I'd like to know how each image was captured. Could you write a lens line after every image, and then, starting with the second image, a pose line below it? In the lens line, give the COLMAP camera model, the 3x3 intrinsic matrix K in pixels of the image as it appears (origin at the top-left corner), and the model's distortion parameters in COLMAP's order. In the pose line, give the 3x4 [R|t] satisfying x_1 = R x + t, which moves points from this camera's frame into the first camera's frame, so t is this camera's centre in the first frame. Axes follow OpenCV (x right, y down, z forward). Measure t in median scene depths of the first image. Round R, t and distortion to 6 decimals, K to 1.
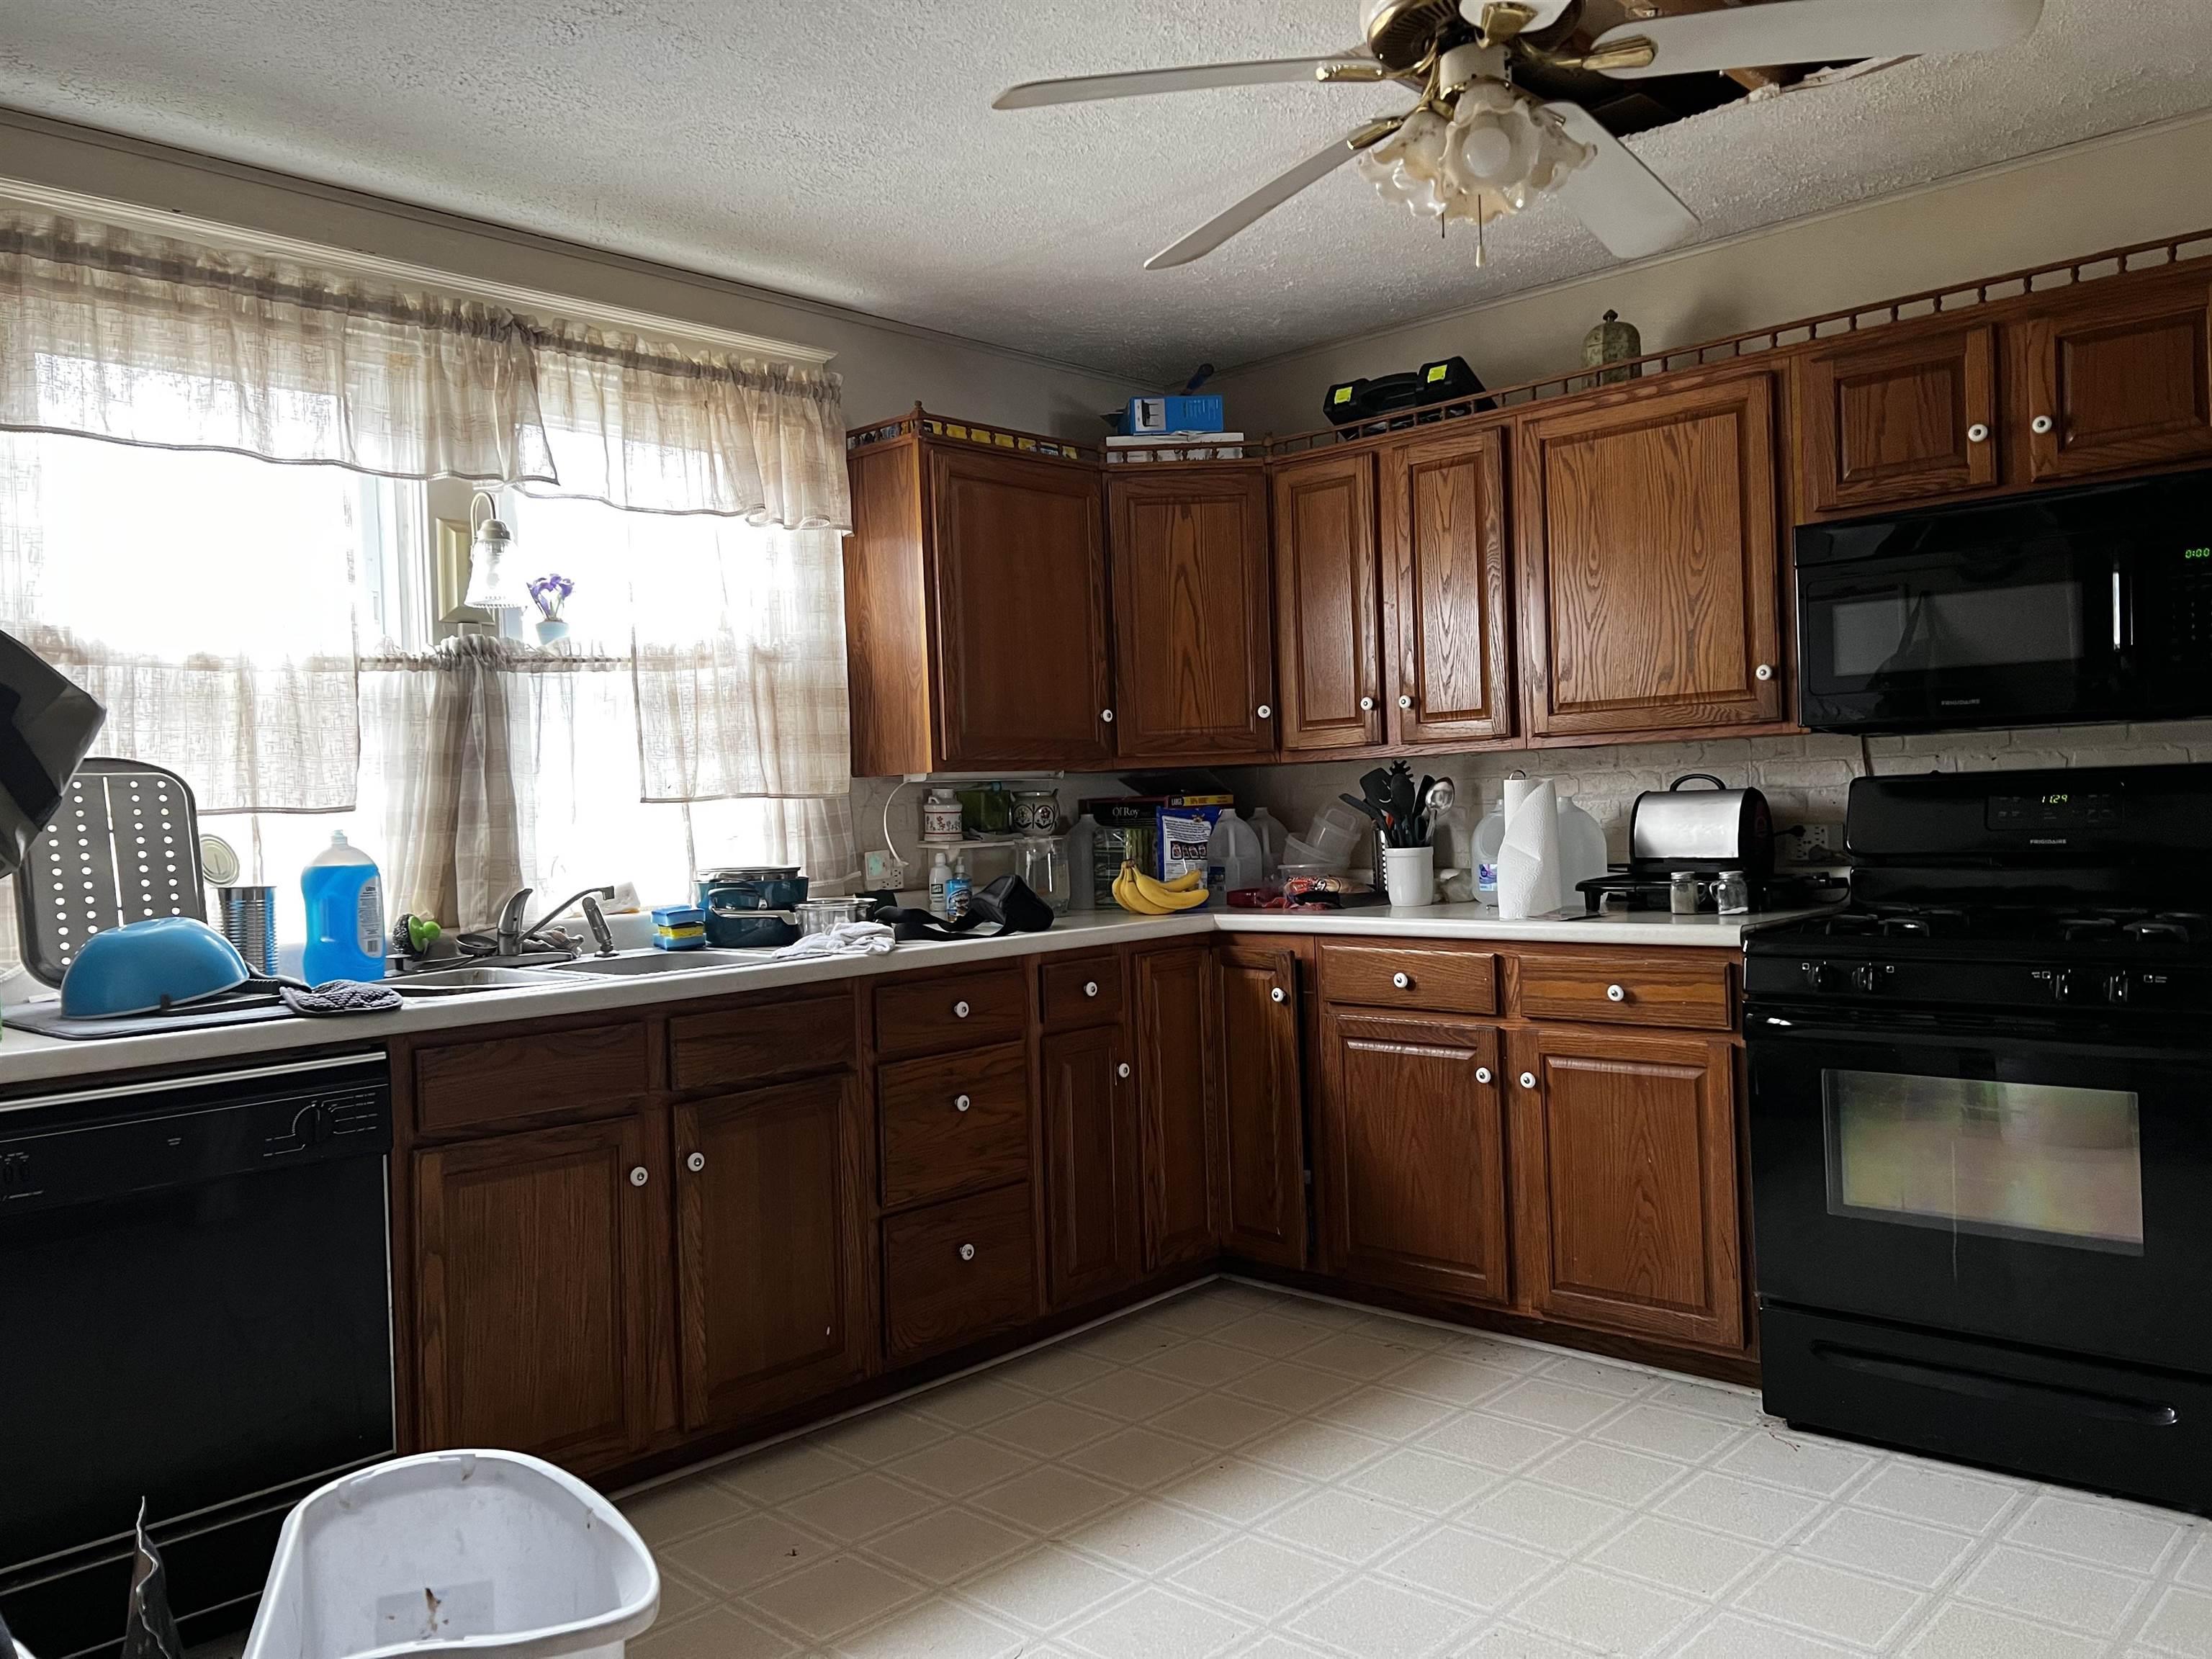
lens RADIAL K [[1687.2, 0, 1111.6], [0, 1687.2, 808.8], [0, 0, 1]] dist [0.077445, -0.071950]
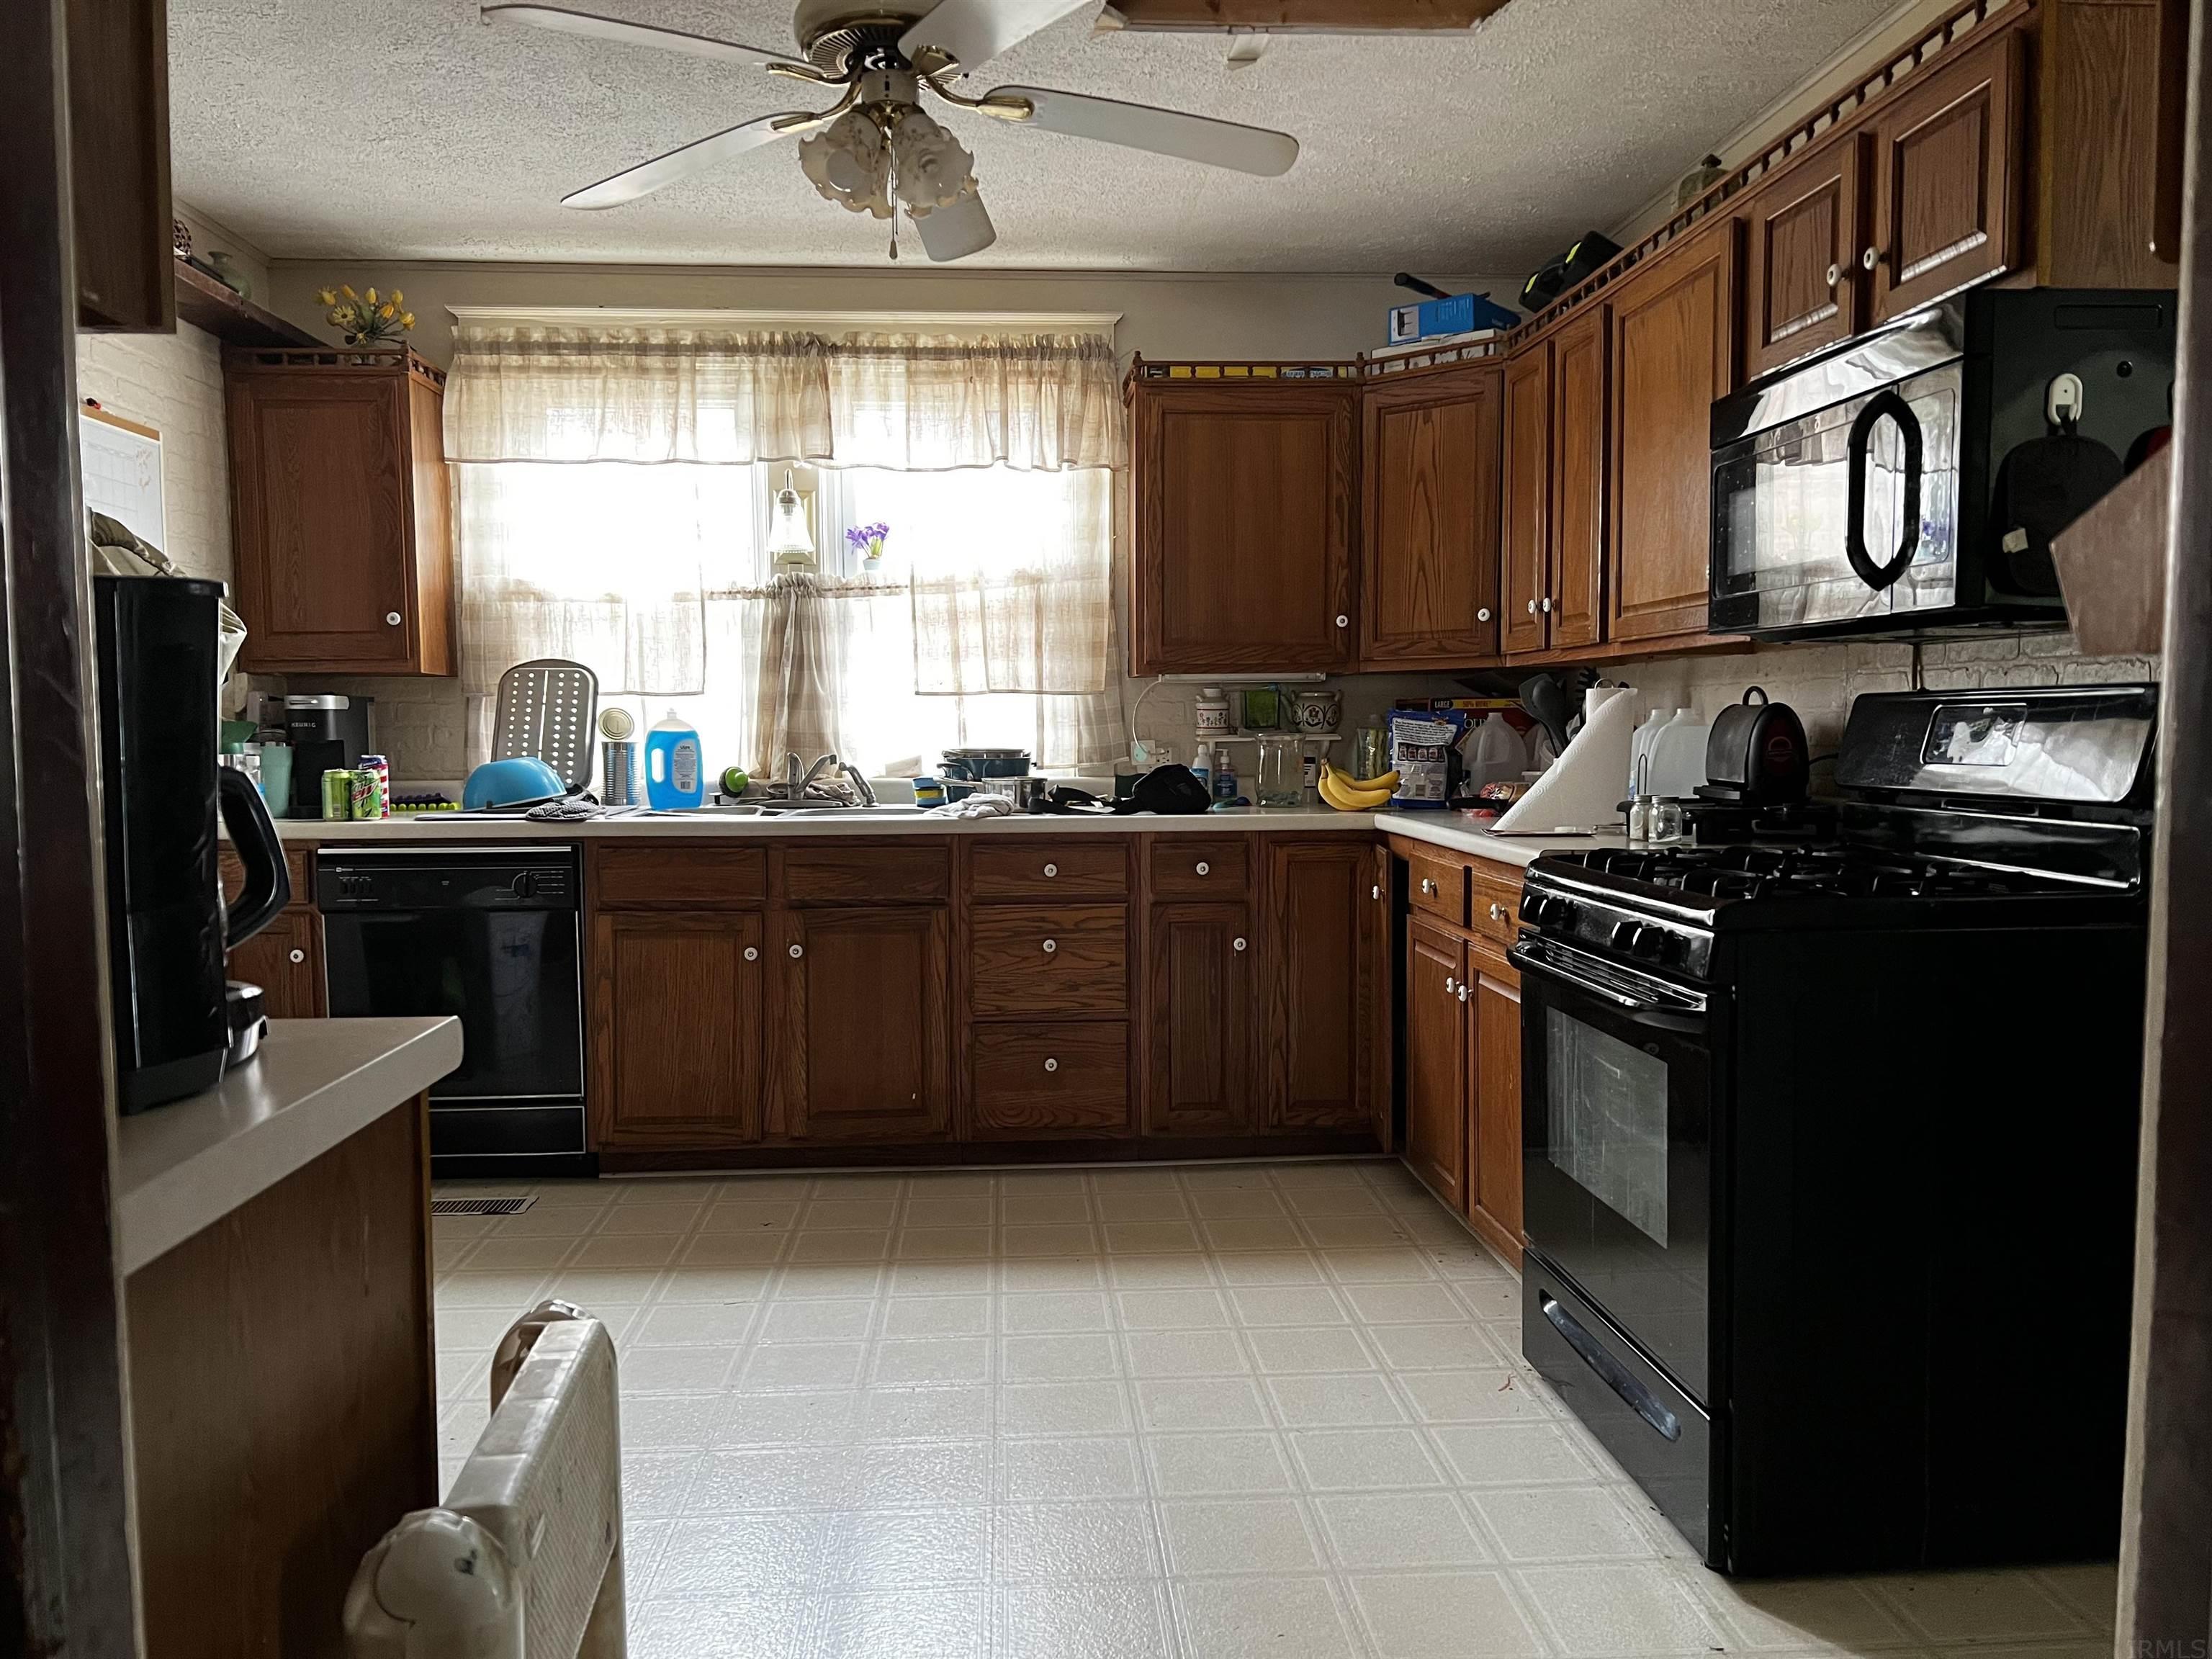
lens RADIAL K [[1681.3, 0, 1106.0], [0, 1681.3, 829.5], [0, 0, 1]] dist [0.136437, -0.266335]
pose [[0.726966, 0.075321, -0.682530, 0.763940], [-0.022746, 0.996062, 0.085695, -0.015468], [0.686297, -0.046773, 0.725816, 0.145007]]
